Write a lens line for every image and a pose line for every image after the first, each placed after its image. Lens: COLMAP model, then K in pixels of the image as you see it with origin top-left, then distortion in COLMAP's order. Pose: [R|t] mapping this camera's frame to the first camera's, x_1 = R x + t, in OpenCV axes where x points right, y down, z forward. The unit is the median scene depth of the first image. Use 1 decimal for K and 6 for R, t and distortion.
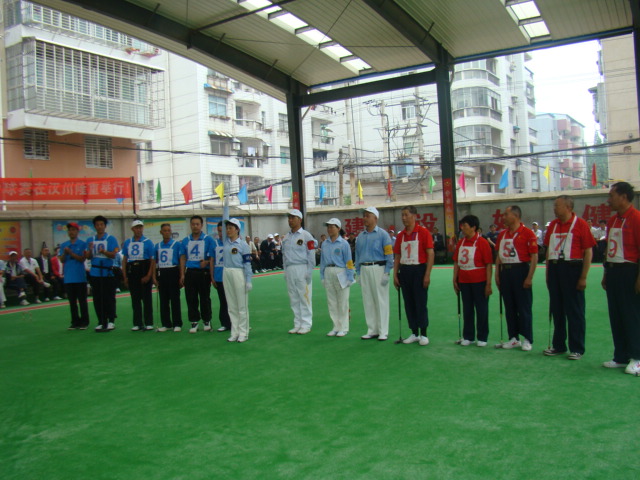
lens RADIAL K [[604.7, 0, 320.0], [0, 604.7, 240.0], [0, 0, 1]] dist [-0.185825, 0.152153]
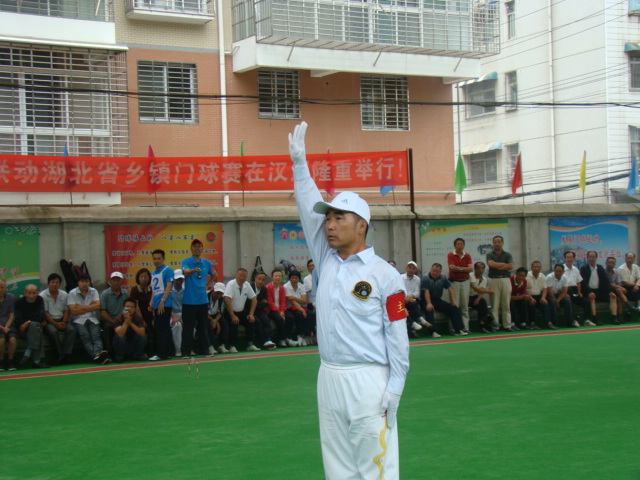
lens RADIAL K [[1179.9, 0, 320.0], [0, 1179.9, 240.0], [0, 0, 1]] dist [0.165019, 0.376269]
pose [[0.888726, 0.014314, -0.458215, 0.149081], [-0.019532, 0.999787, -0.006651, -0.006288], [0.458022, 0.014861, 0.888816, -0.093849]]
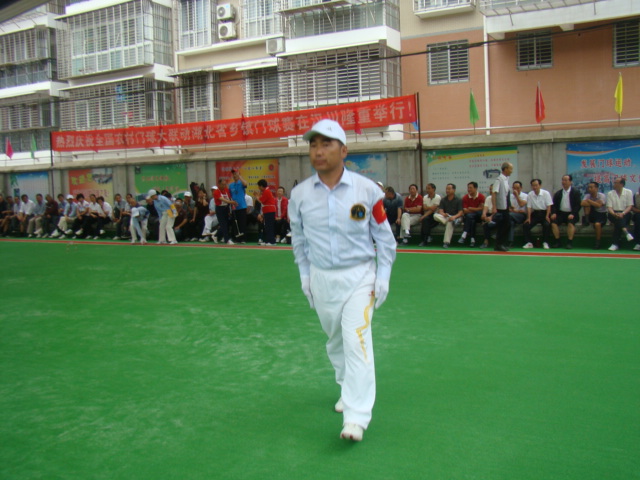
lens RADIAL K [[661.1, 0, 320.0], [0, 661.1, 240.0], [0, 0, 1]] dist [-0.177260, 0.292740]
pose [[0.051676, 0.130898, -0.990048, 0.507759], [0.010533, 0.991246, 0.131607, -0.034338], [0.998608, -0.017229, 0.049845, 0.841432]]
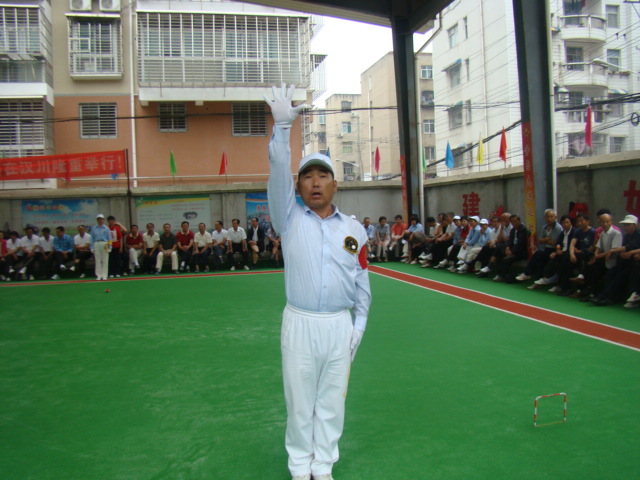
lens RADIAL K [[604.7, 0, 320.0], [0, 604.7, 240.0], [0, 0, 1]] dist [-0.185825, 0.152153]
pose [[0.713326, 0.059222, -0.698325, 0.521368], [-0.016255, 0.997553, 0.067994, -0.036279], [0.700644, -0.037150, 0.712544, 0.569968]]
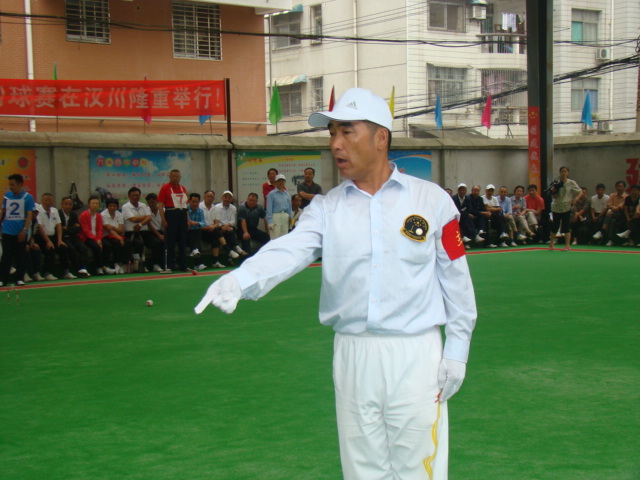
lens RADIAL K [[1179.9, 0, 320.0], [0, 1179.9, 240.0], [0, 0, 1]] dist [0.165019, 0.376269]
pose [[0.953121, 0.046710, -0.298964, 0.137910], [-0.034250, 0.998318, 0.046782, -0.004139], [0.300646, -0.034349, 0.953117, -0.115381]]
